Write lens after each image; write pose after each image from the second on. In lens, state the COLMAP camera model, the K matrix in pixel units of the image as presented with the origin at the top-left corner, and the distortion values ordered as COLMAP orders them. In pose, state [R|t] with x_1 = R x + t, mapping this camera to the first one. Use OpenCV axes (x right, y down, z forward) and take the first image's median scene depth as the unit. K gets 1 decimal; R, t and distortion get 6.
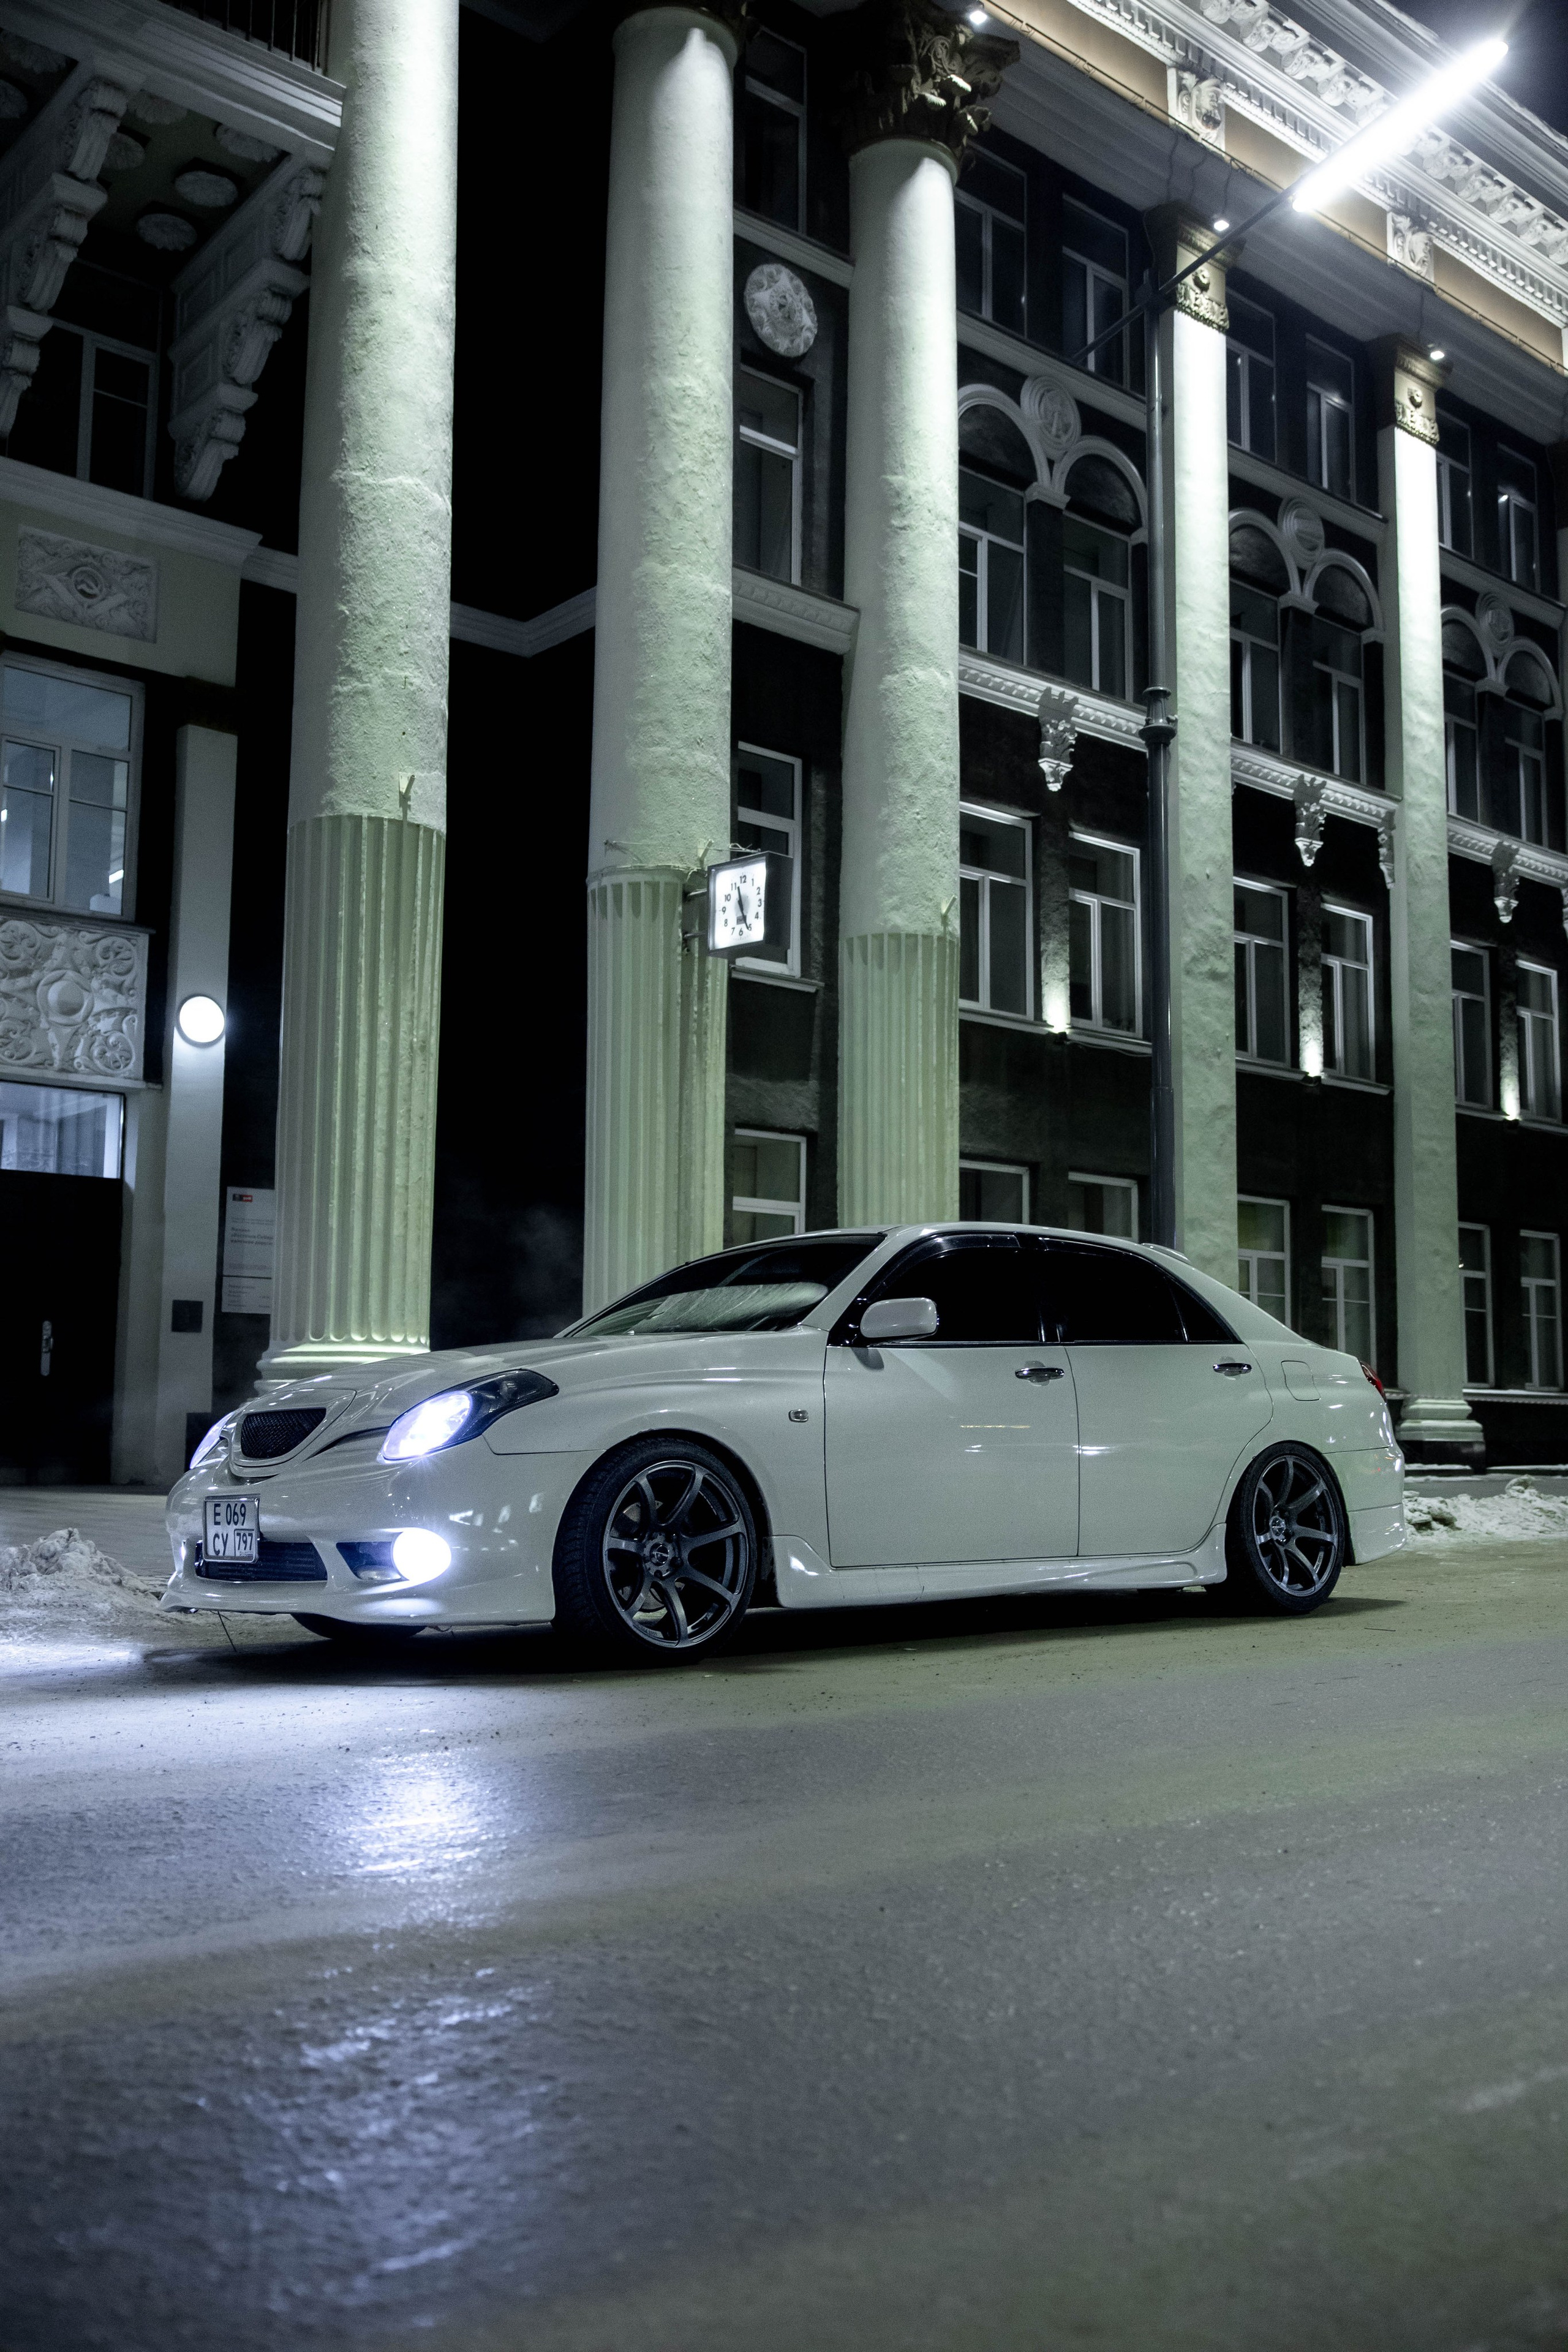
lens RADIAL K [[2042.5, 0, 786.1], [0, 2042.5, 1180.4], [0, 0, 1]] dist [-0.010931, 0.023691]
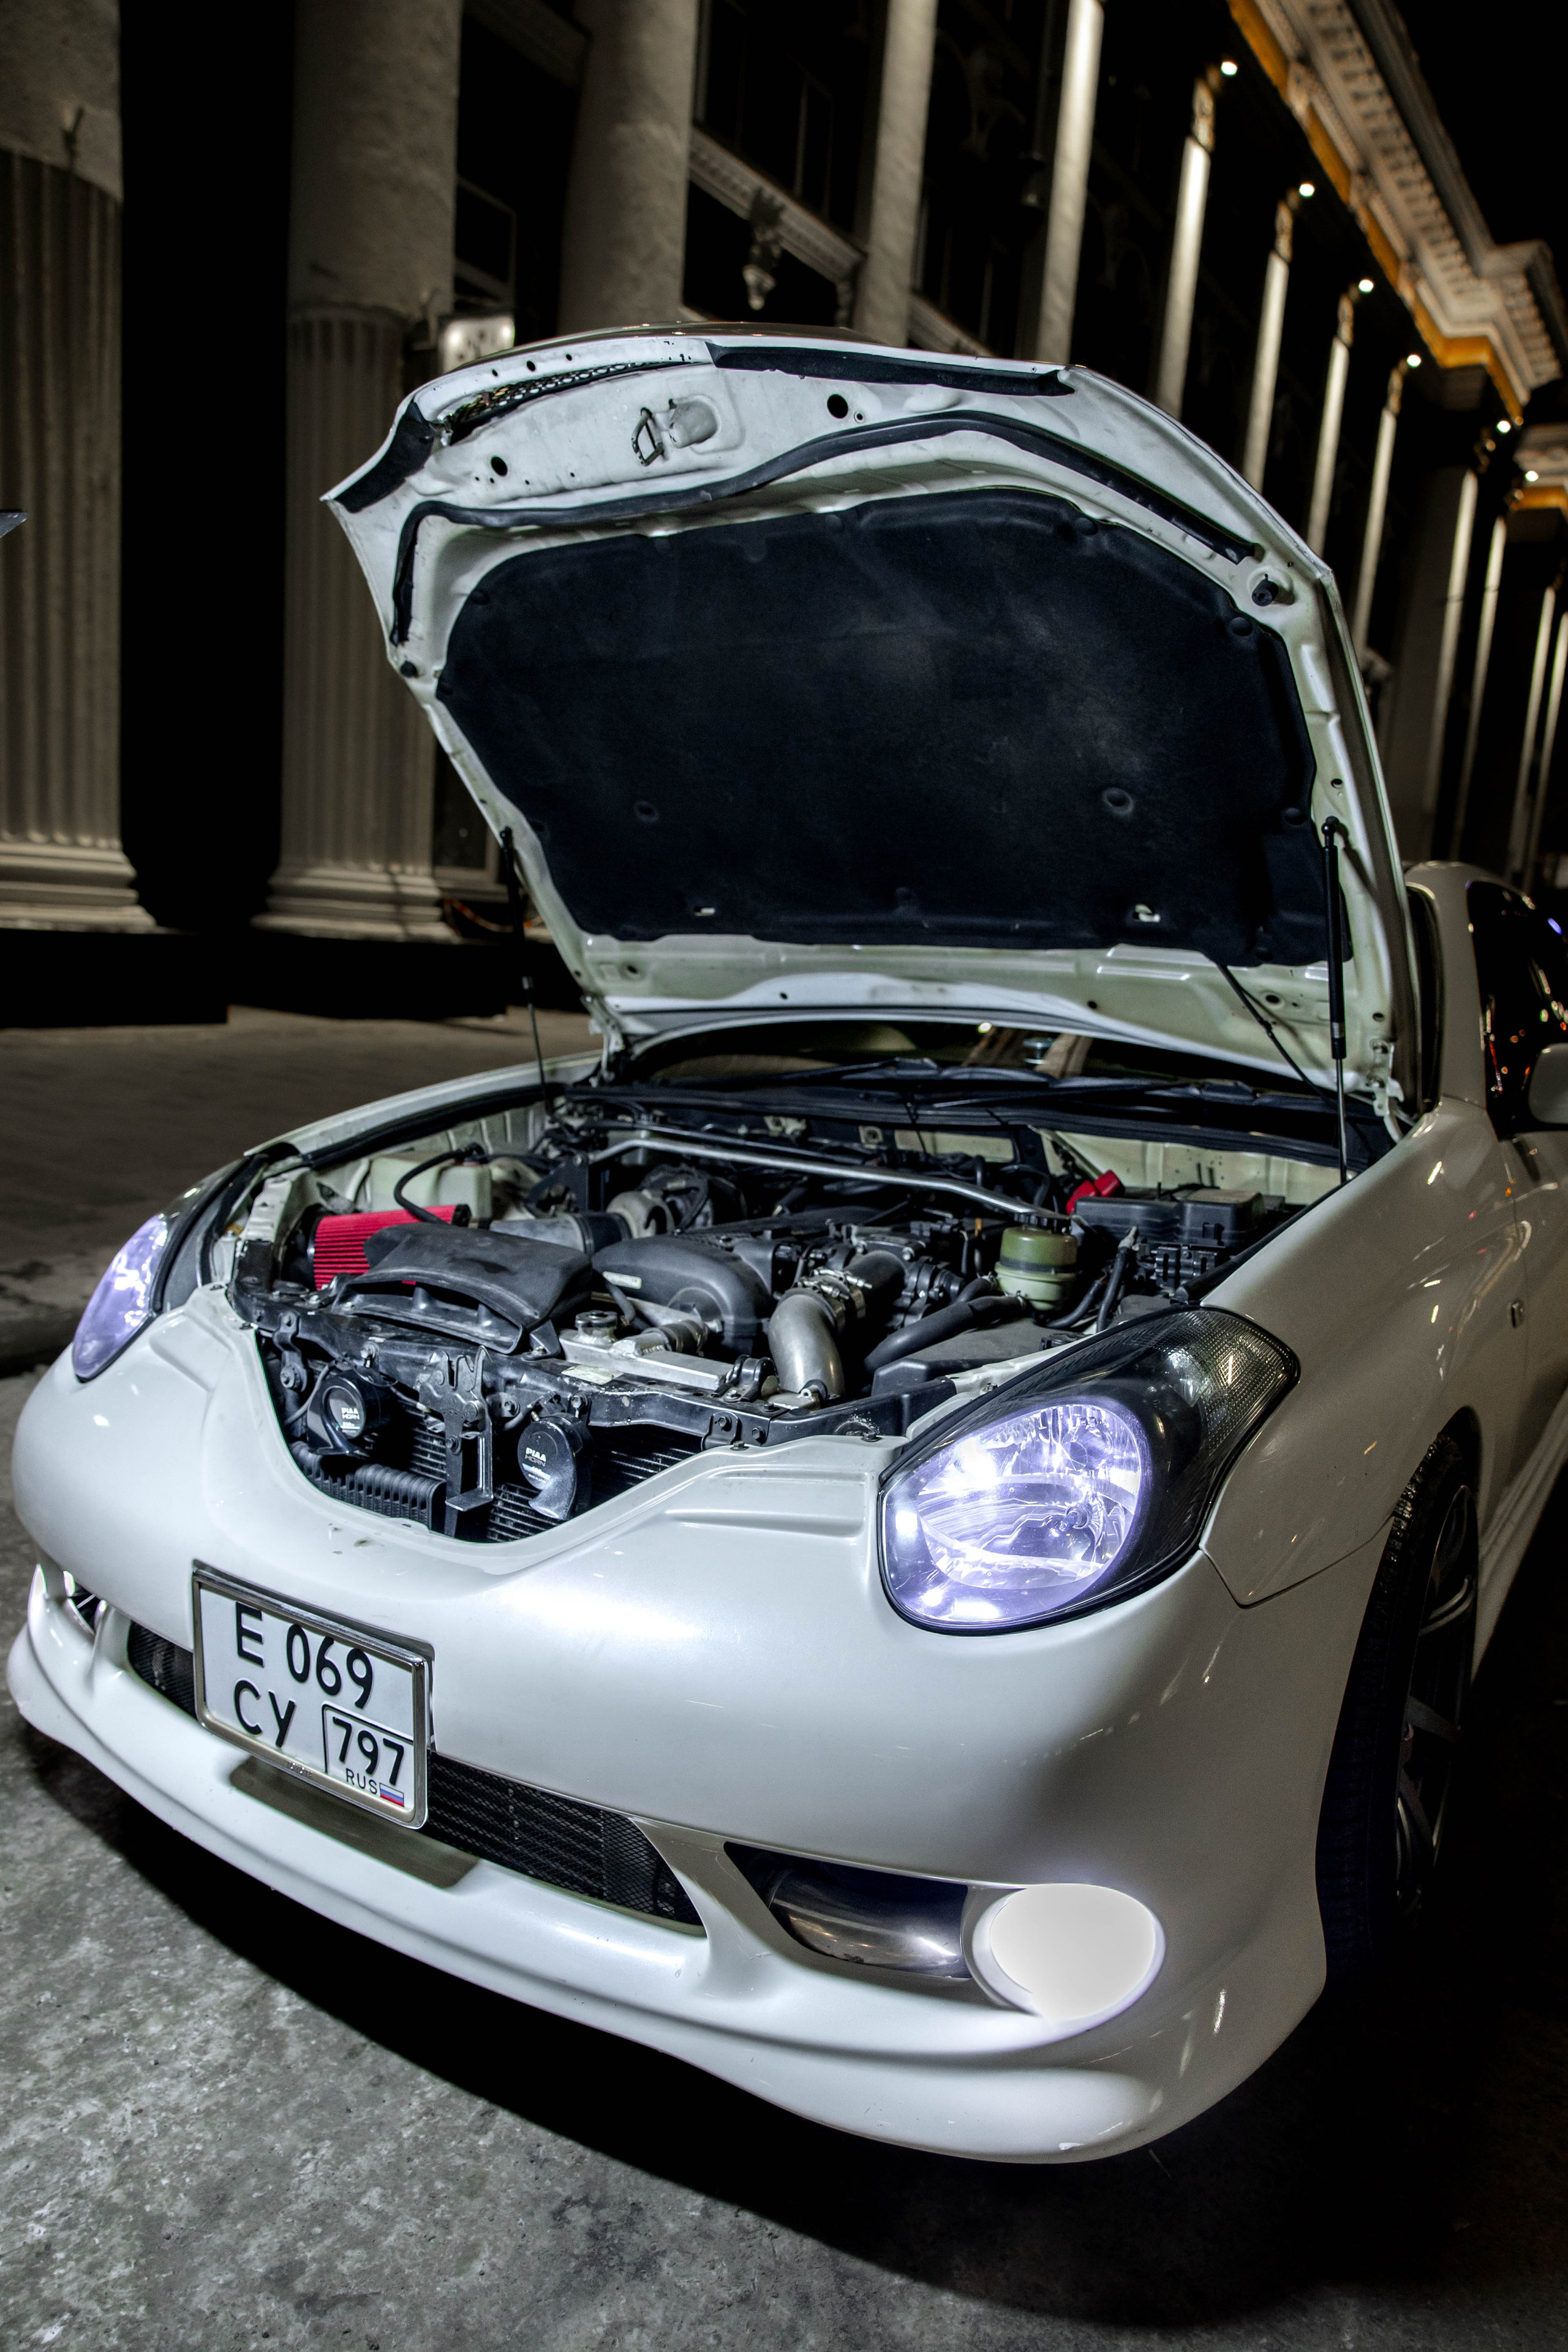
lens RADIAL K [[1557.0, 0, 788.7], [0, 1557.0, 1188.1], [0, 0, 1]] dist [-0.004033, 0.008021]
pose [[0.956386, 0.013505, 0.291794, -0.082975], [-0.099665, 0.954074, 0.282506, 0.000741], [-0.274578, -0.299266, 0.913809, 0.229757]]
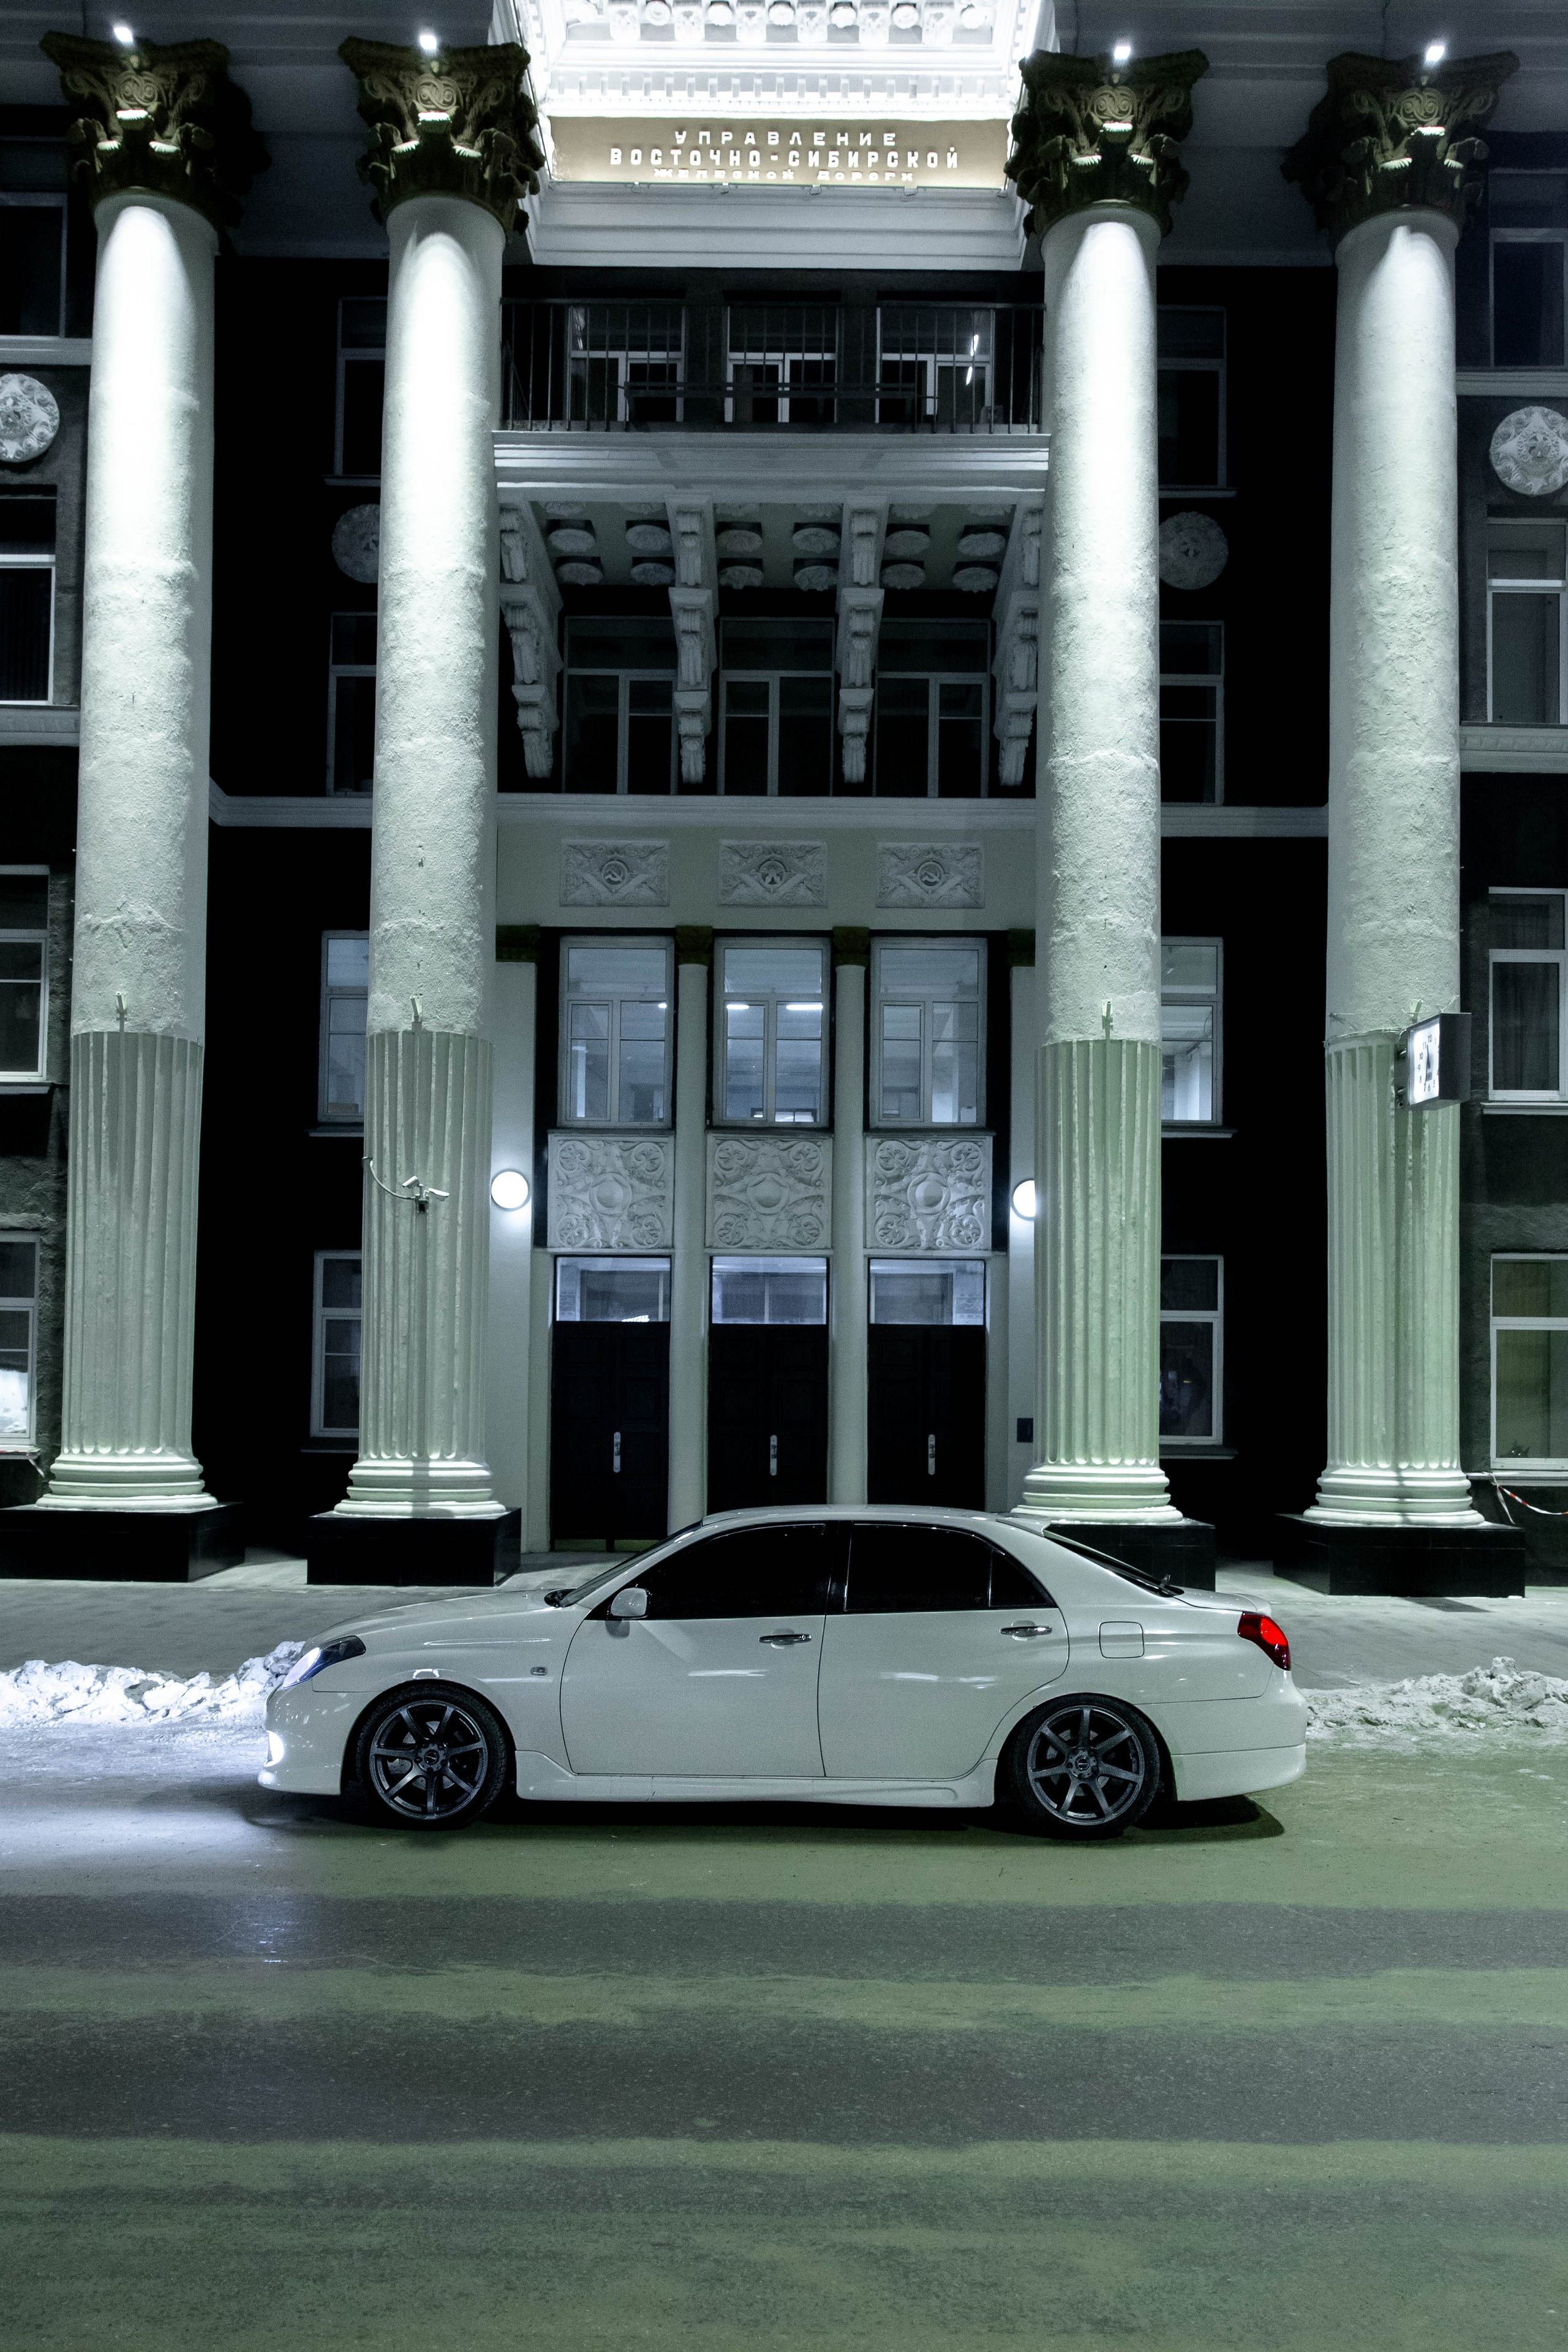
lens RADIAL K [[1768.3, 0, 788.4], [0, 1768.3, 1331.6], [0, 0, 1]] dist [-0.002324, -0.000430]
pose [[0.763921, -0.024126, -0.644859, 0.311451], [0.069203, 0.996601, 0.044694, -0.055877], [0.641589, -0.078769, 0.762994, 0.048458]]
